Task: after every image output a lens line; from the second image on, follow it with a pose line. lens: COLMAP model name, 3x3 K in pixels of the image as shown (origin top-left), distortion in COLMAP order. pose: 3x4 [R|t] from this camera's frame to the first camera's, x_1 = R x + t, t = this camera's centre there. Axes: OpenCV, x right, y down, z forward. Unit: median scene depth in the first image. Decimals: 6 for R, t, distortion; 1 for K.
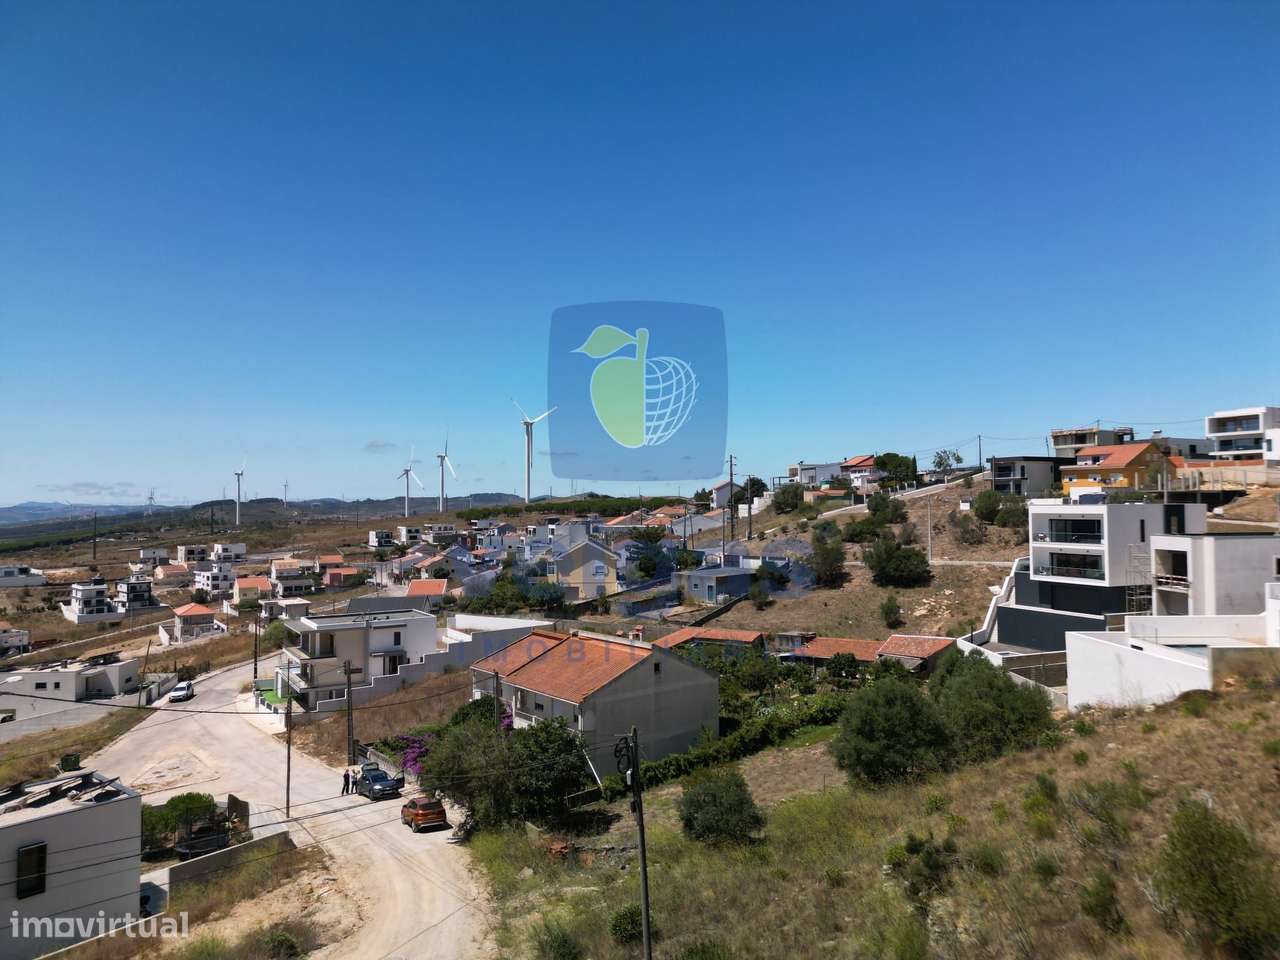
lens RADIAL K [[890.1, 0, 640.0], [0, 890.1, 480.0], [0, 0, 1]] dist [0.087084, -0.086662]
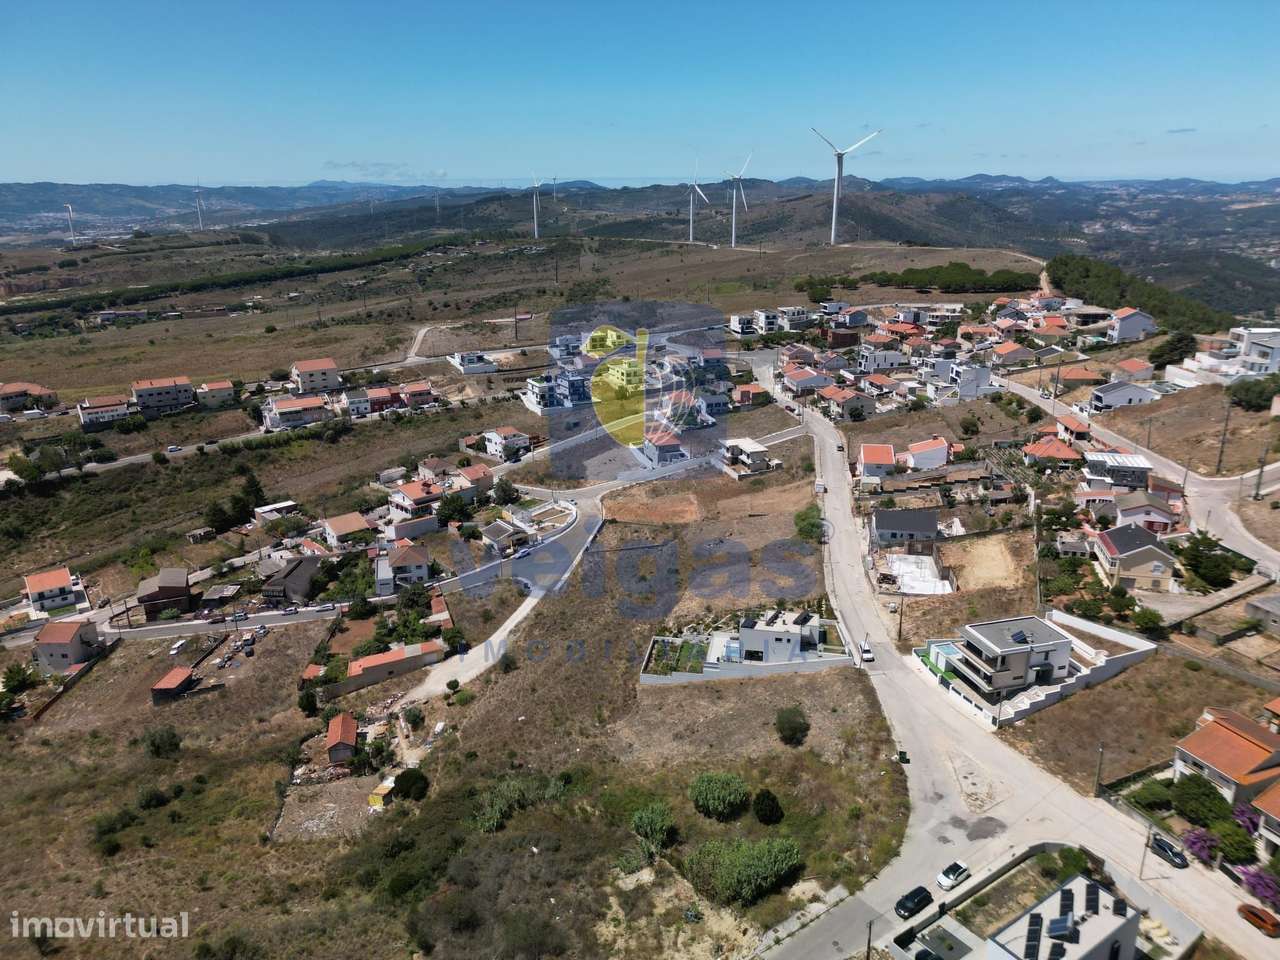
lens RADIAL K [[895.0, 0, 640.0], [0, 895.0, 480.0], [0, 0, 1]] dist [0.079347, -0.073074]
pose [[0.965619, 0.085192, -0.245607, -0.165281], [0.003689, 0.940193, 0.340622, -0.168354], [0.259936, -0.329817, 0.907554, -0.107891]]
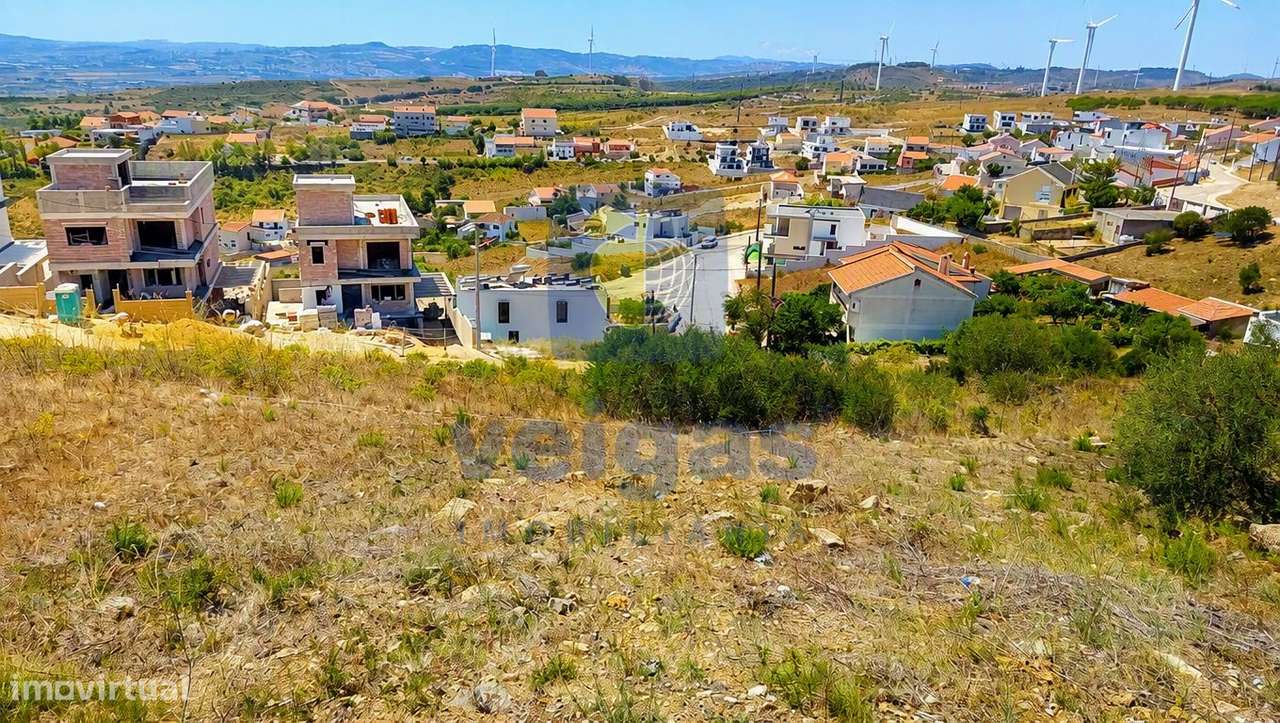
lens RADIAL K [[883.9, 0, 640.0], [0, 883.9, 361.5], [0, 0, 1]] dist [0.071819, -0.120793]
pose [[0.773470, 0.242164, -0.585748, 0.100681], [-0.030225, 0.937177, 0.347542, -0.028016], [0.633112, -0.251109, 0.732198, -0.064016]]
